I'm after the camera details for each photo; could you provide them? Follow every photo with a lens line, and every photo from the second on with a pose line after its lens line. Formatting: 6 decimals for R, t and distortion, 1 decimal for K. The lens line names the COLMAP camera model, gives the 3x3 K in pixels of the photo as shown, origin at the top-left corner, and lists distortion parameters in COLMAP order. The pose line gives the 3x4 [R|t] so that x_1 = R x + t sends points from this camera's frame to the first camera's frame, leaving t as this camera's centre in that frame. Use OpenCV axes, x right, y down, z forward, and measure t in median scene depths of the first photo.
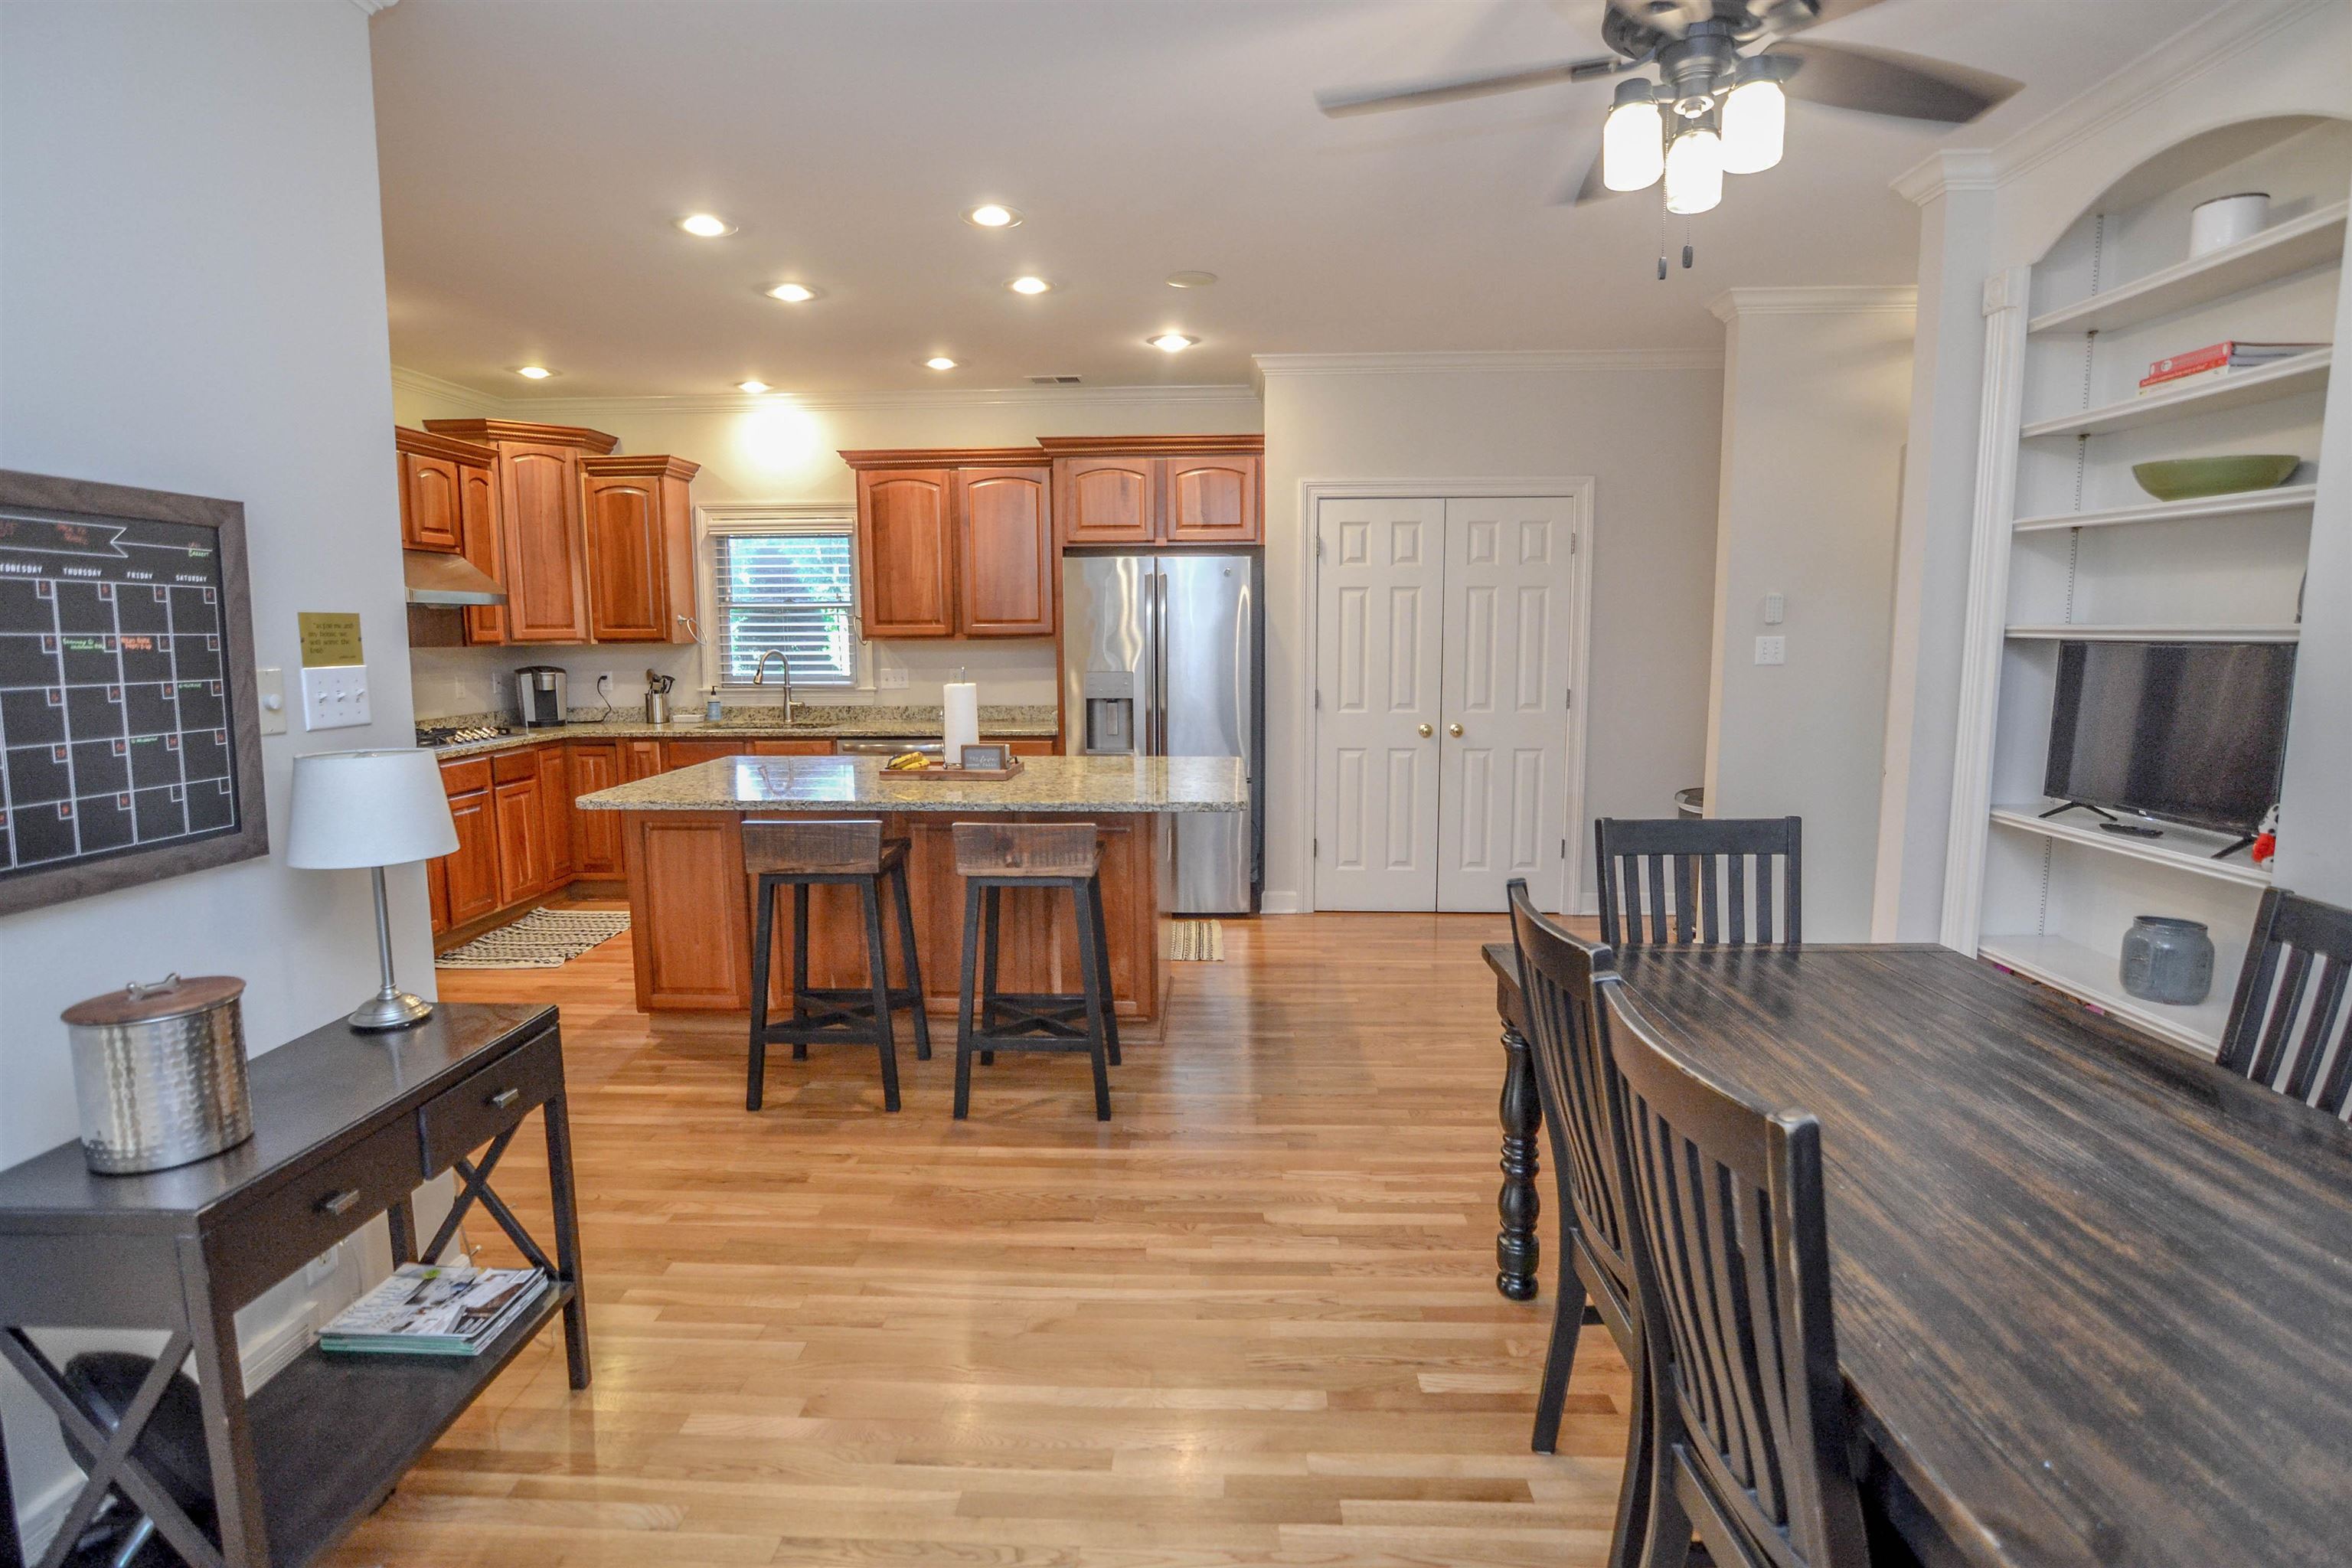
lens RADIAL K [[1148.5, 0, 1163.5], [0, 1148.5, 776.3], [0, 0, 1]] dist [-0.023562, 0.000961]
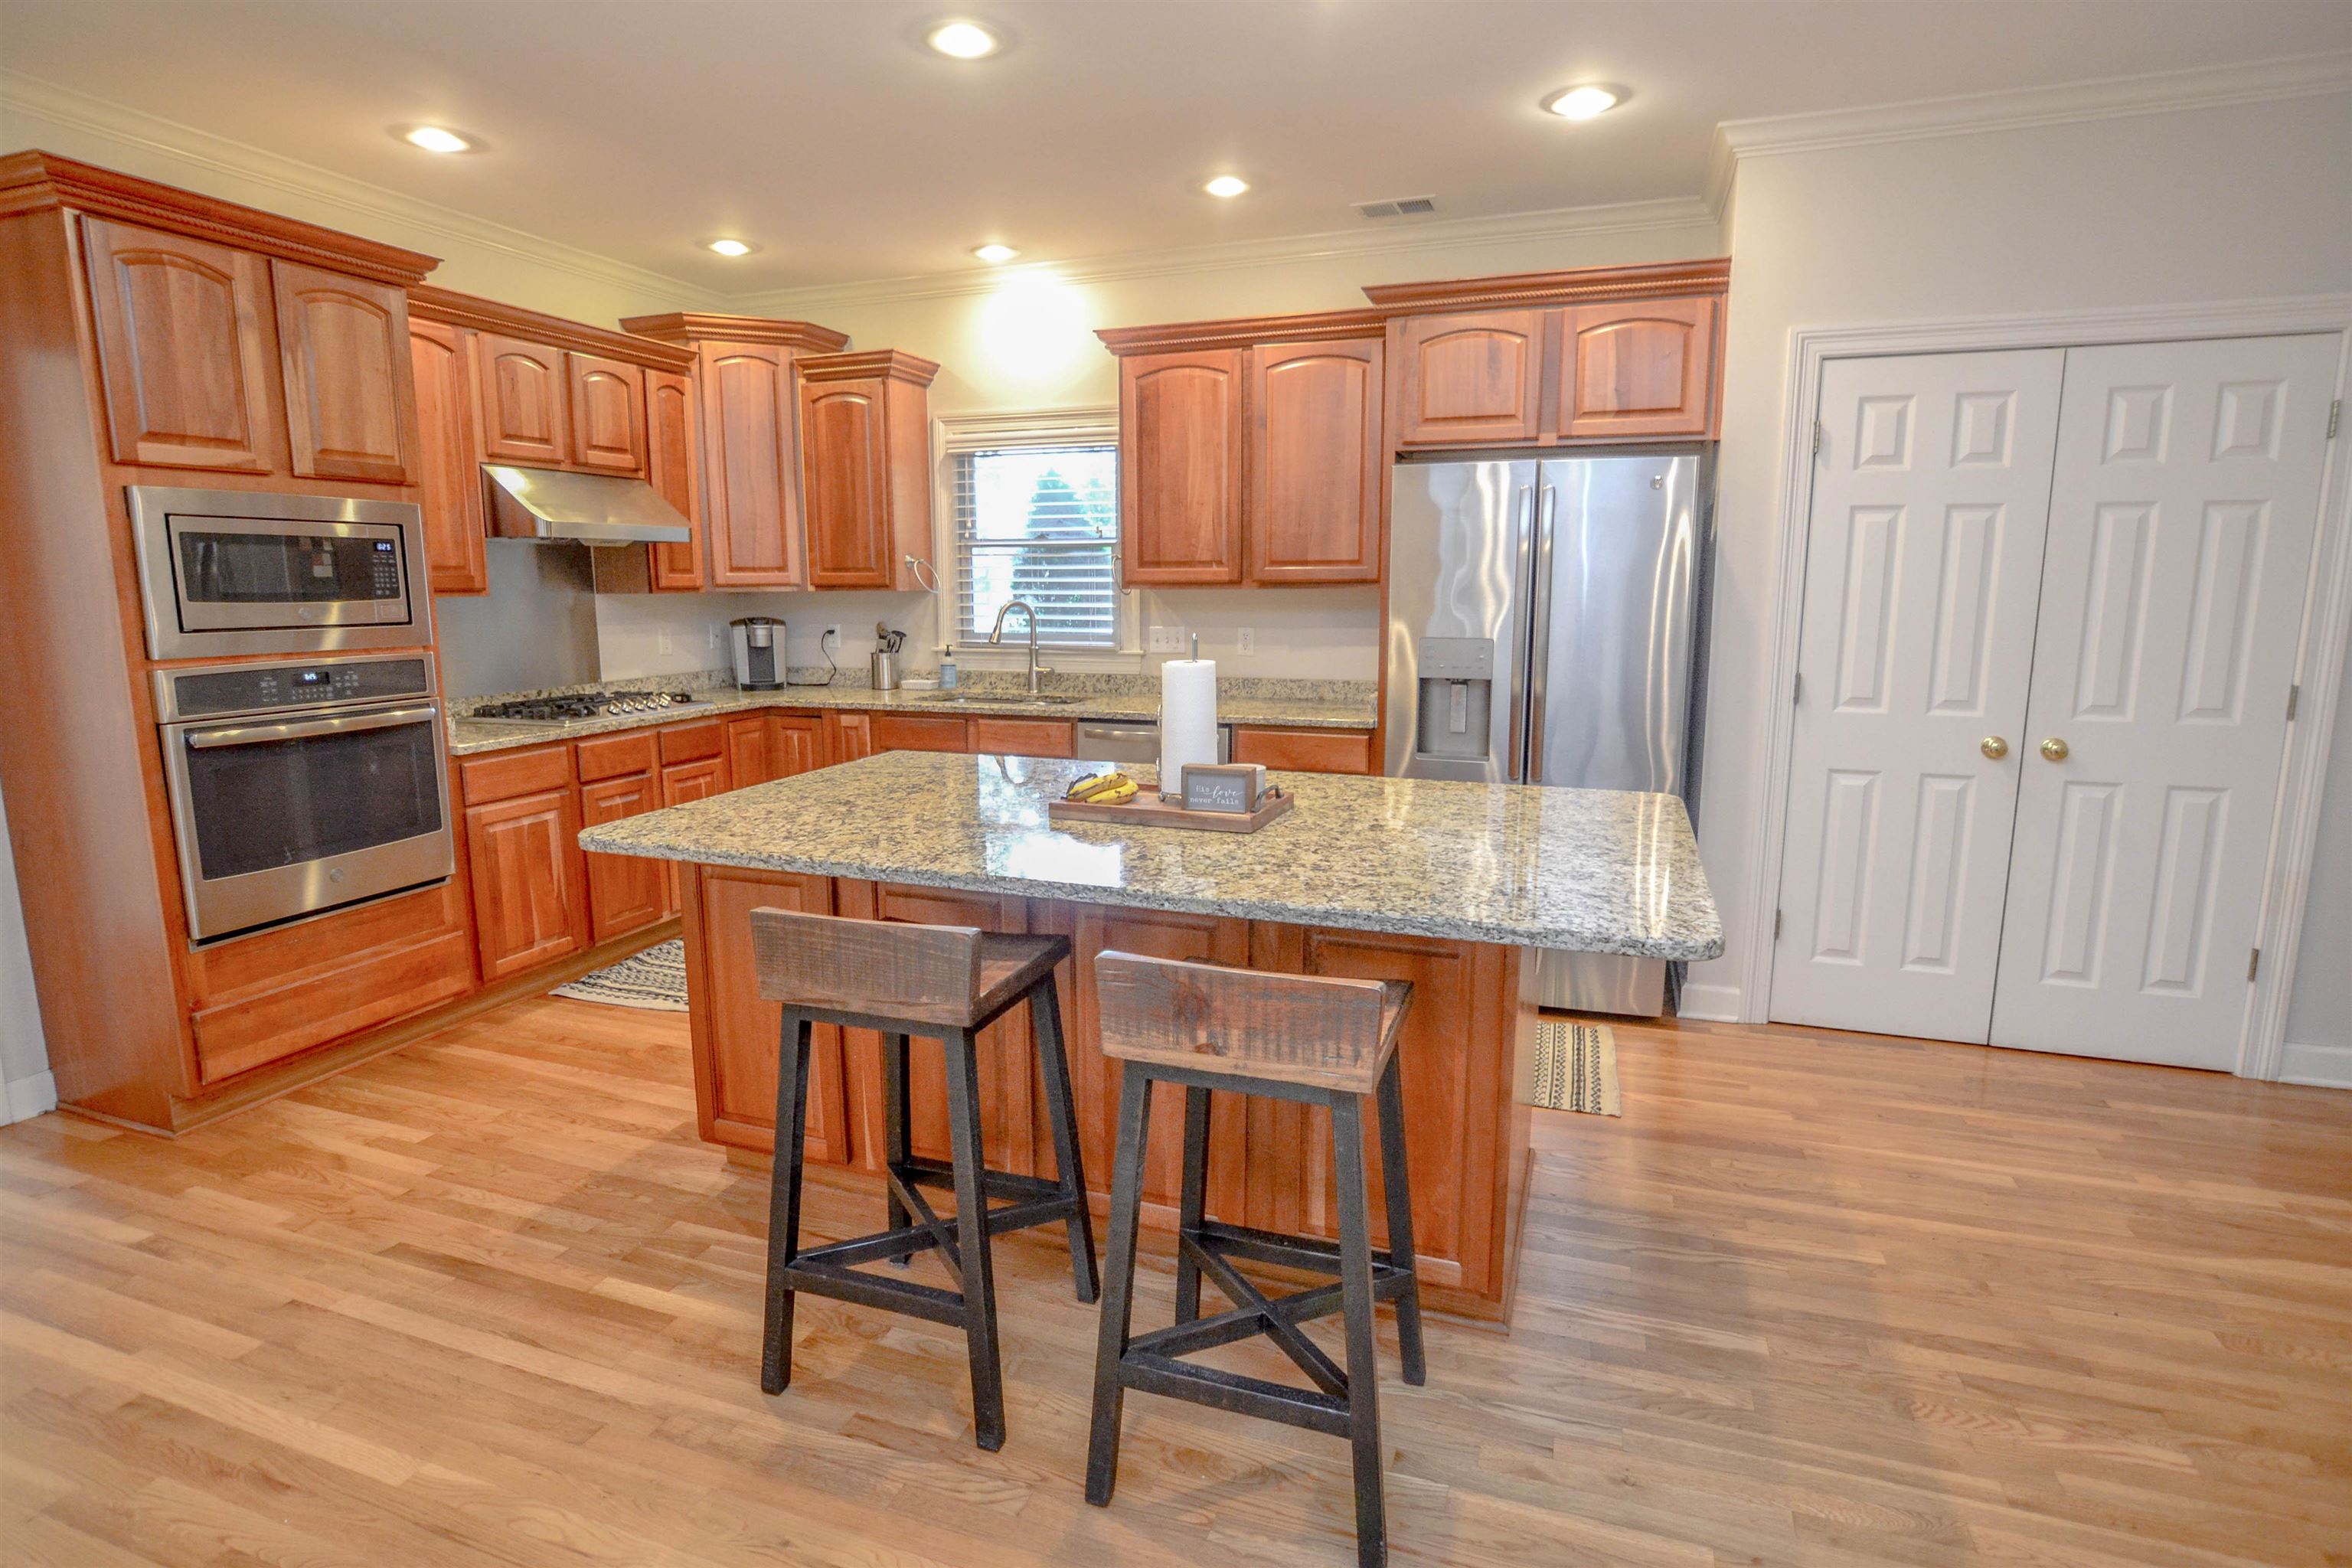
lens RADIAL K [[1171.8, 0, 1166.3], [0, 1171.8, 772.3], [0, 0, 1]] dist [-0.027414, 0.000534]
pose [[0.954451, 0.050841, -0.294003, -0.004582], [-0.040160, 0.998299, 0.042257, -0.034514], [0.295651, -0.028525, 0.954870, 0.295968]]
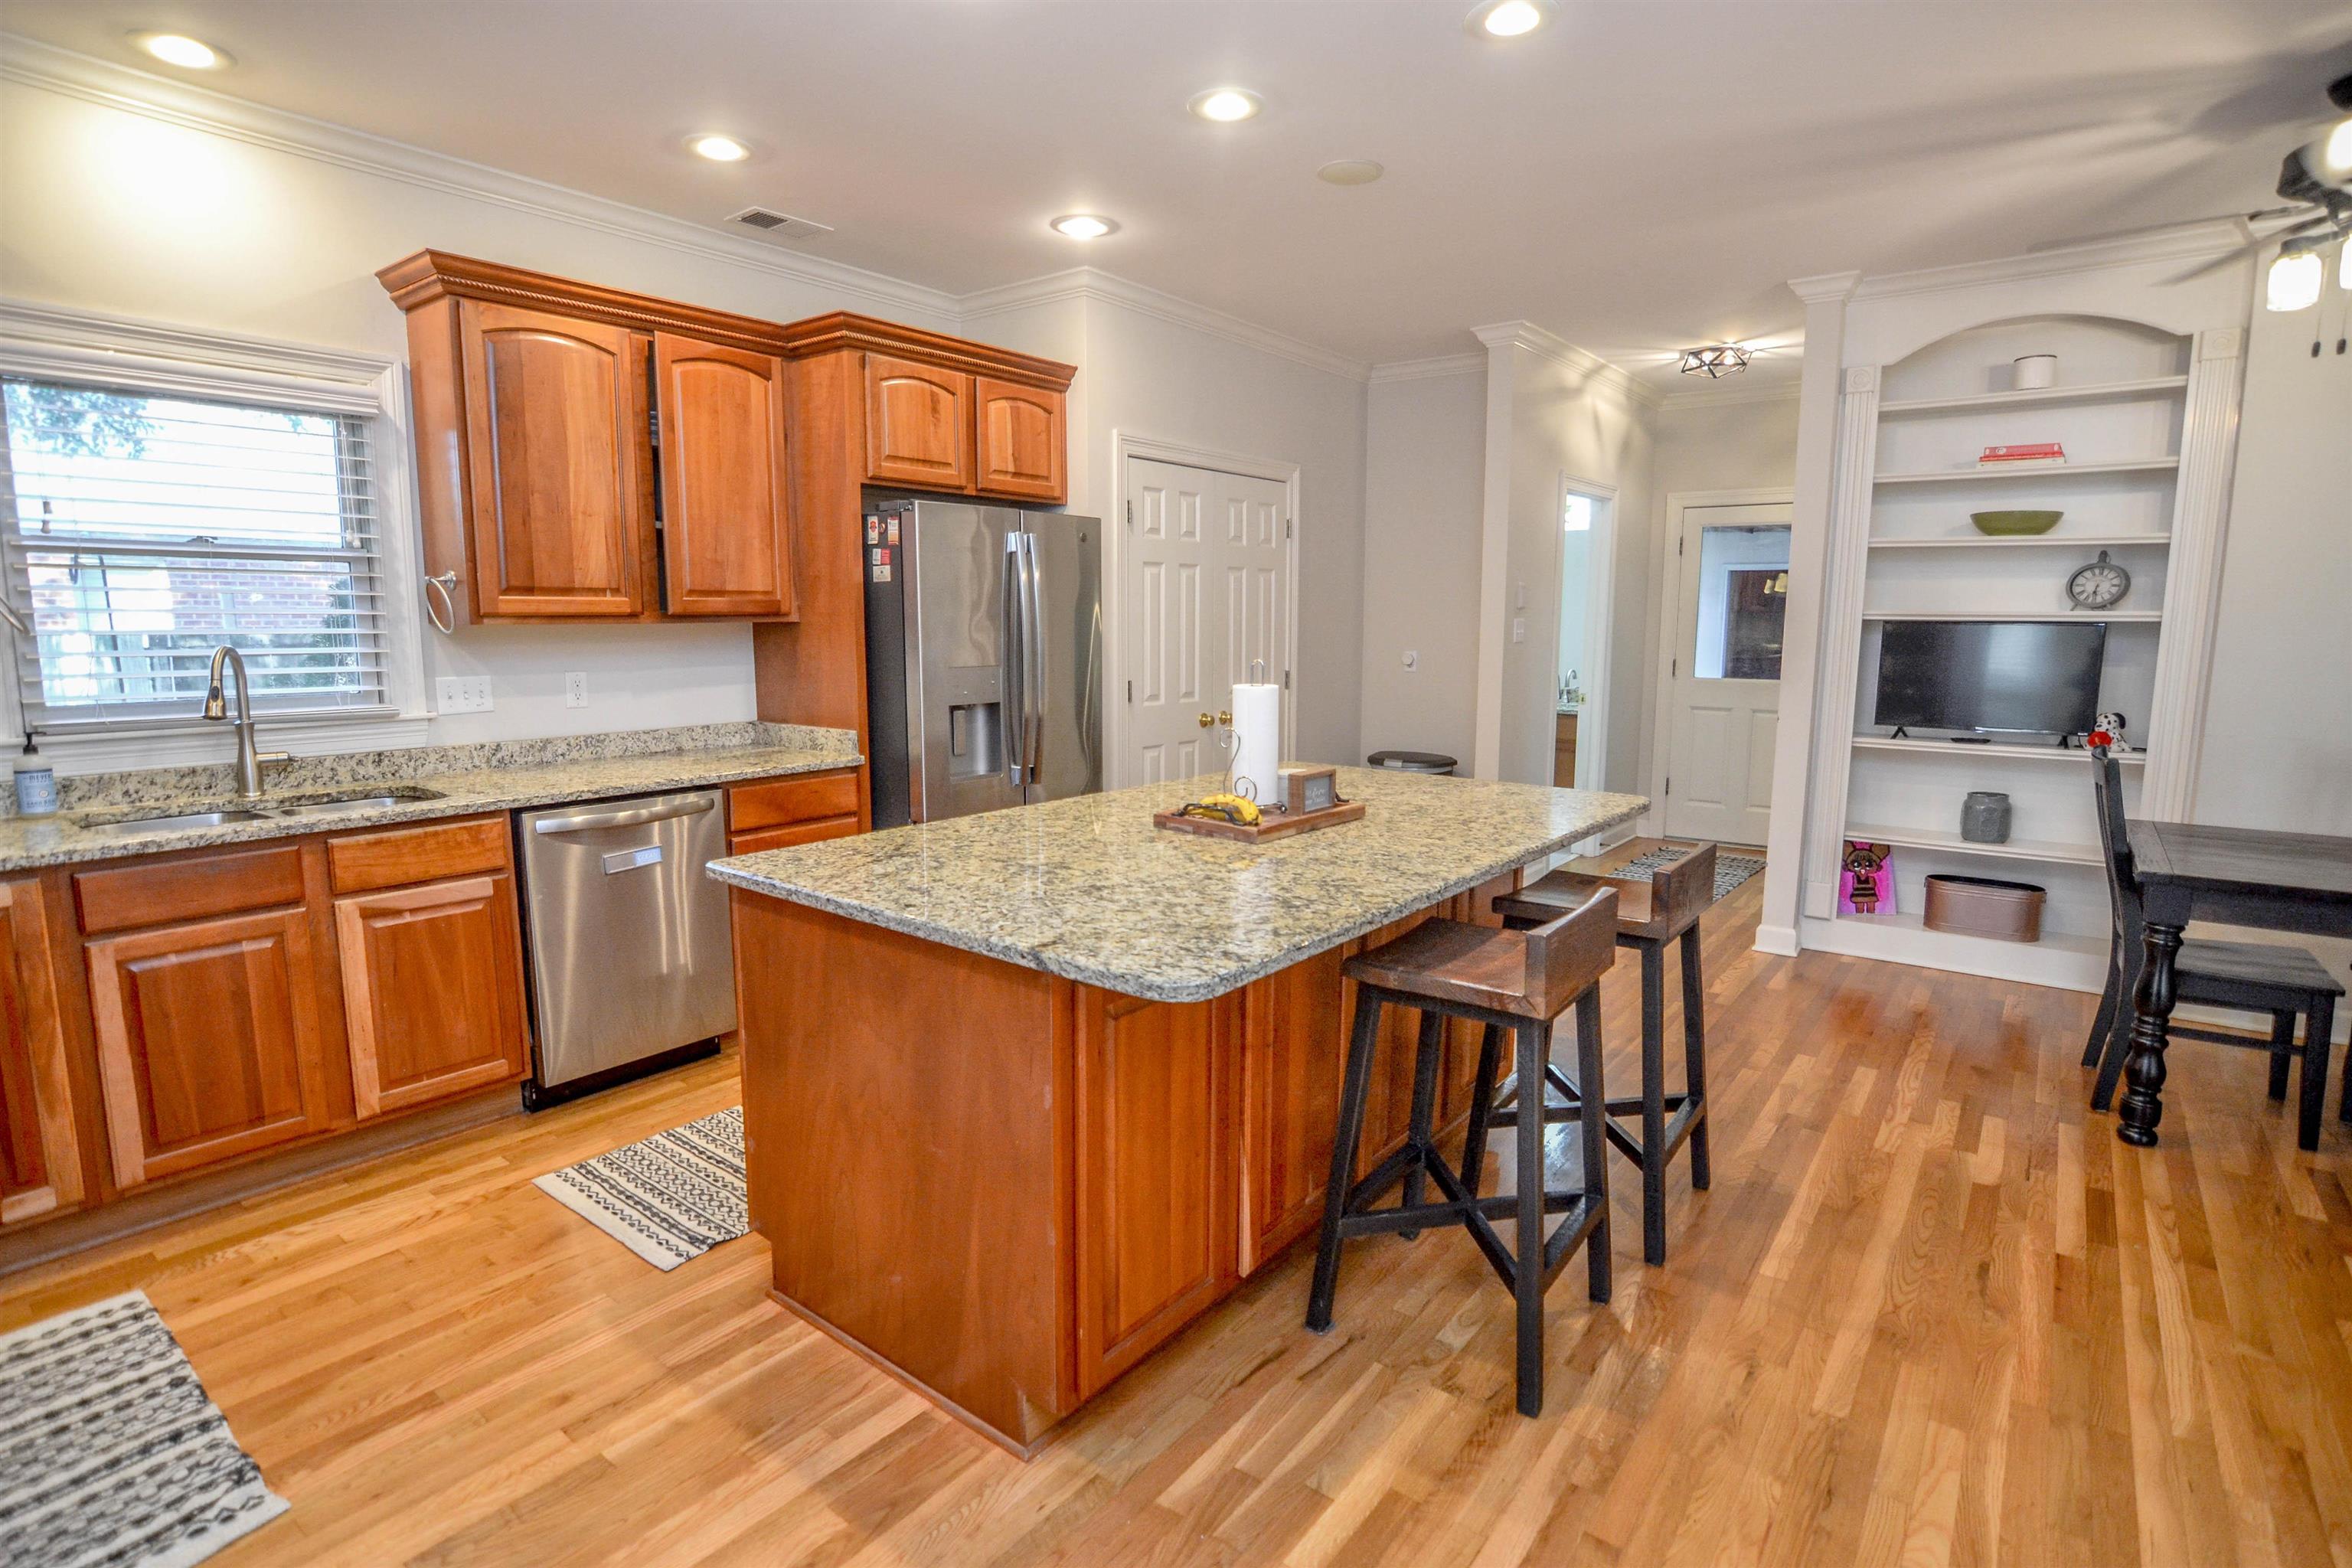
lens RADIAL K [[1148.5, 0, 1163.5], [0, 1148.5, 776.3], [0, 0, 1]] dist [-0.023562, 0.000961]
pose [[0.589947, -0.104498, 0.800652, -0.537846], [0.097473, 0.993555, 0.057854, -0.051281], [-0.801537, 0.043911, 0.596330, 0.466462]]
